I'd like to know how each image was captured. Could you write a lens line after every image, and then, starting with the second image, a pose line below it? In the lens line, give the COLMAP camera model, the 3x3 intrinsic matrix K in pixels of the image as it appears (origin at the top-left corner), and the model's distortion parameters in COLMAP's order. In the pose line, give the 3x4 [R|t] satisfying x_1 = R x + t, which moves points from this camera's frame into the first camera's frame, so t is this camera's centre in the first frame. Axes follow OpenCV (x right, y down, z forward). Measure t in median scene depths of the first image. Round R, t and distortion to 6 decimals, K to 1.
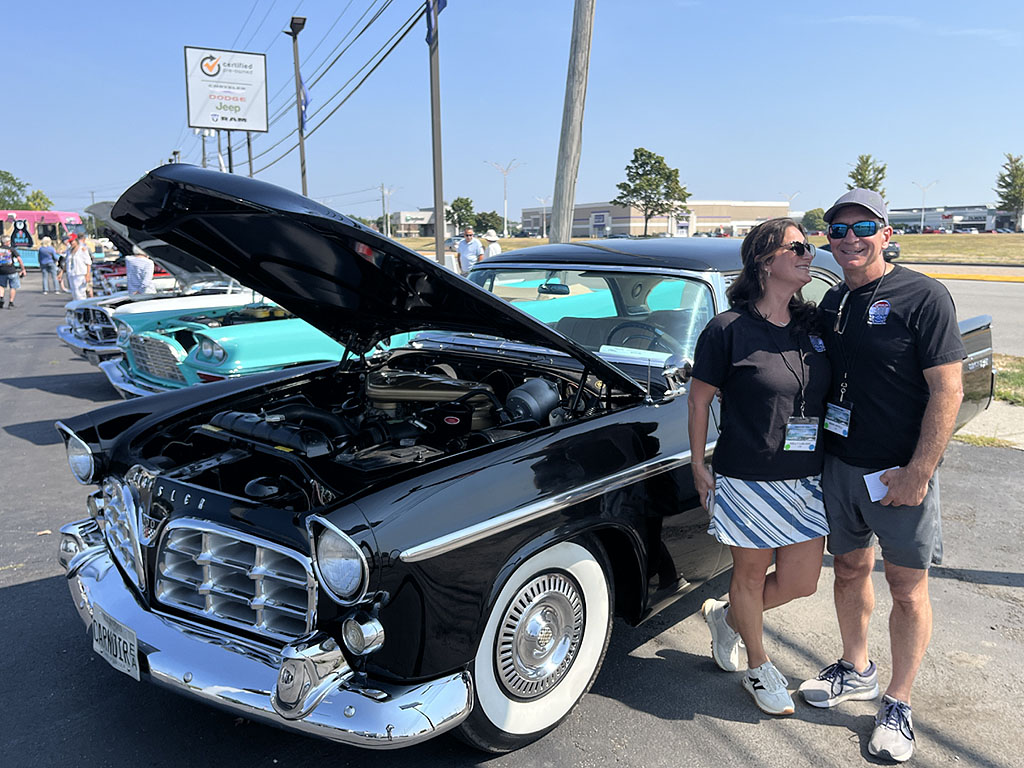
lens RADIAL K [[848.6, 0, 512.0], [0, 848.6, 384.0], [0, 0, 1]] dist [0.026747, -0.016228]
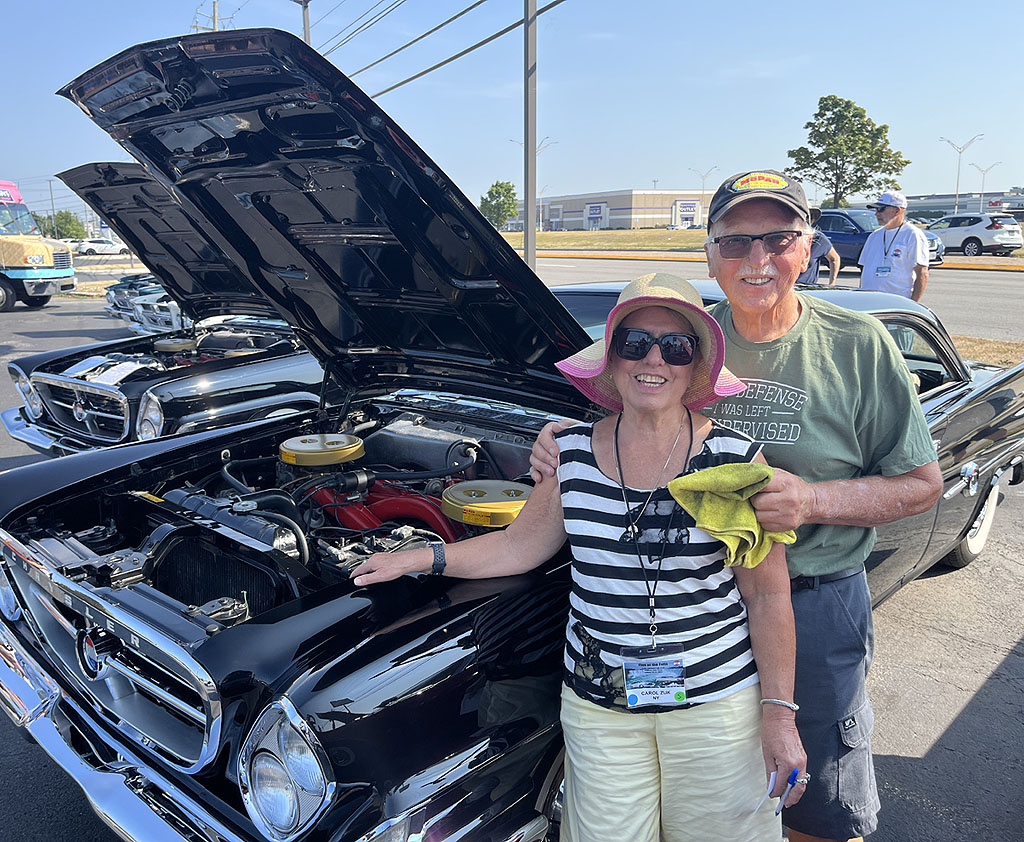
lens RADIAL K [[853.1, 0, 451.8], [0, 853.1, 420.8], [0, 0, 1]] dist [0.024082, -0.007856]
pose [[0.999610, -0.006039, -0.027255, -0.138213], [0.007269, 0.998949, 0.045266, -0.047685], [0.026953, -0.045446, 0.998603, 0.284657]]
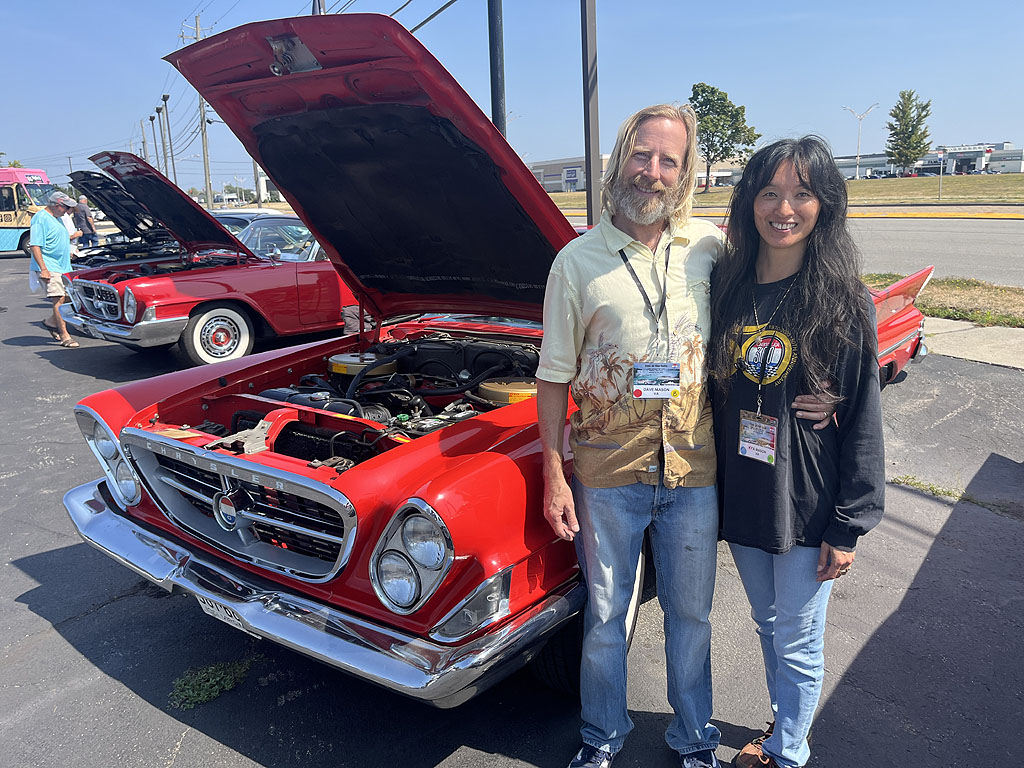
lens RADIAL K [[773.0, 0, 512.0], [0, 773.0, 384.0], [0, 0, 1]] dist [0.079118, -0.112269]
pose [[0.998330, -0.041161, 0.040537, -0.088366], [0.038362, 0.996977, 0.067567, -0.030088], [-0.043195, -0.065899, 0.996891, 0.184818]]
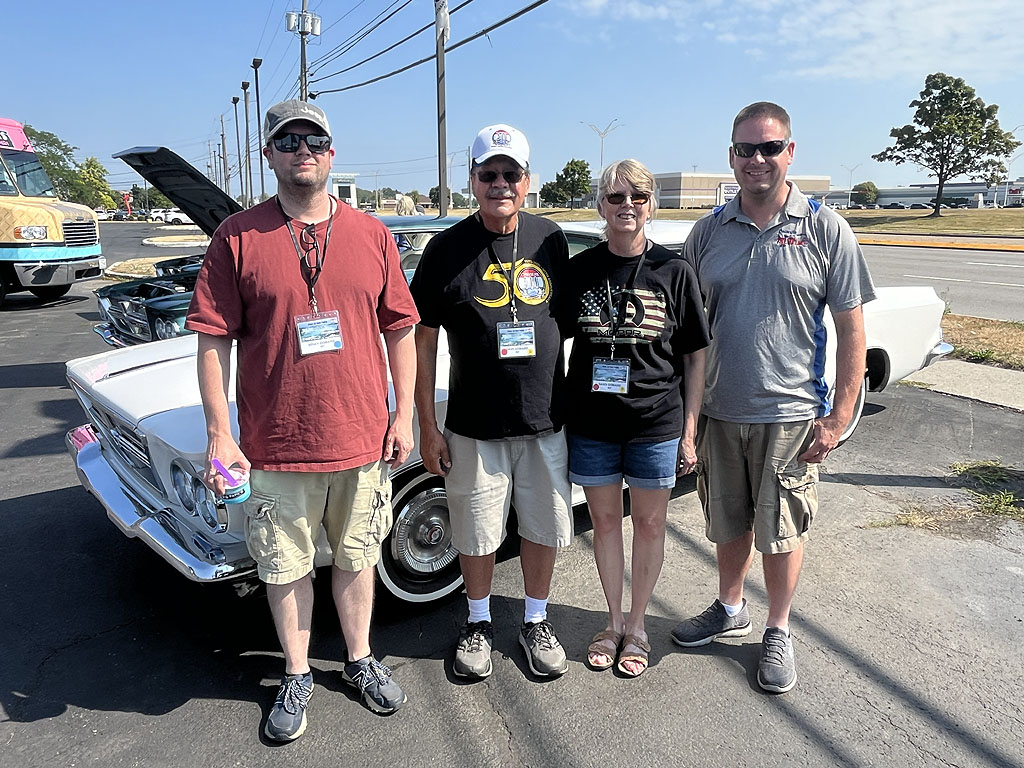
lens RADIAL K [[764.2, 0, 507.7], [0, 764.2, 384.7], [0, 0, 1]] dist [-0.004246, -0.004337]
pose [[0.999576, 0.010517, -0.027166, -0.167829], [-0.009025, 0.998476, 0.054443, -0.062736], [0.027697, -0.054175, 0.998147, 0.380919]]
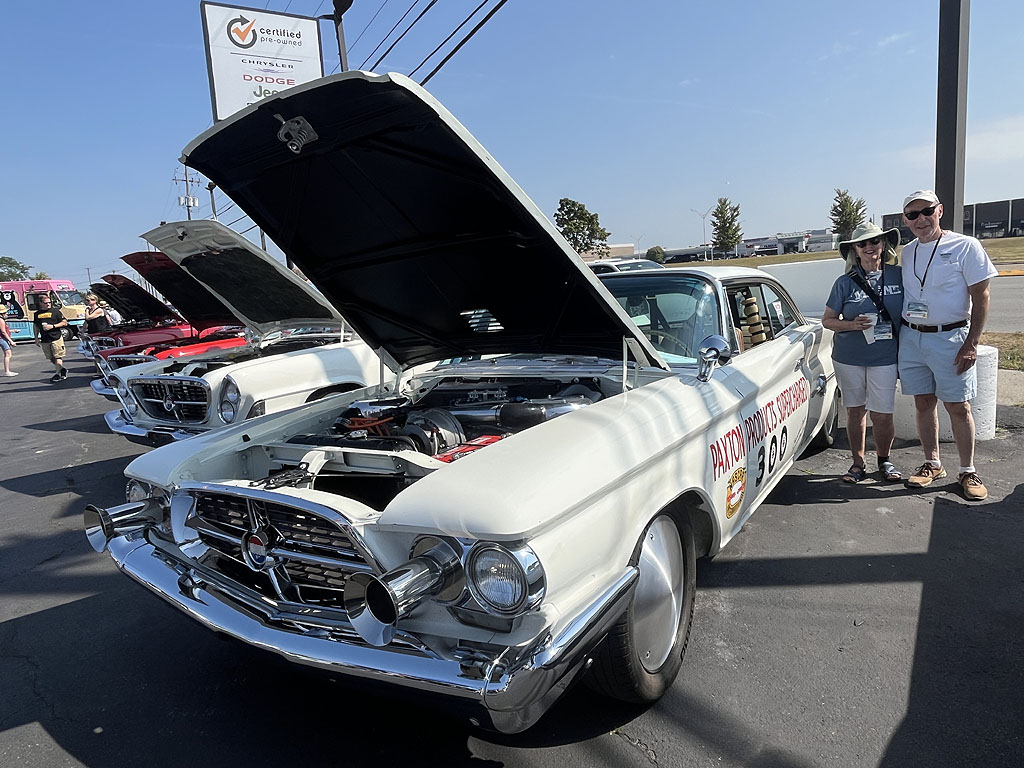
lens RADIAL K [[634.8, 0, 506.8], [0, 634.8, 378.1], [0, 0, 1]] dist [-0.001466, -0.004112]
pose [[0.989476, -0.087967, 0.114884, -0.056774], [0.090193, 0.995821, -0.014314, -0.017406], [-0.113144, 0.024525, 0.993276, 0.119990]]
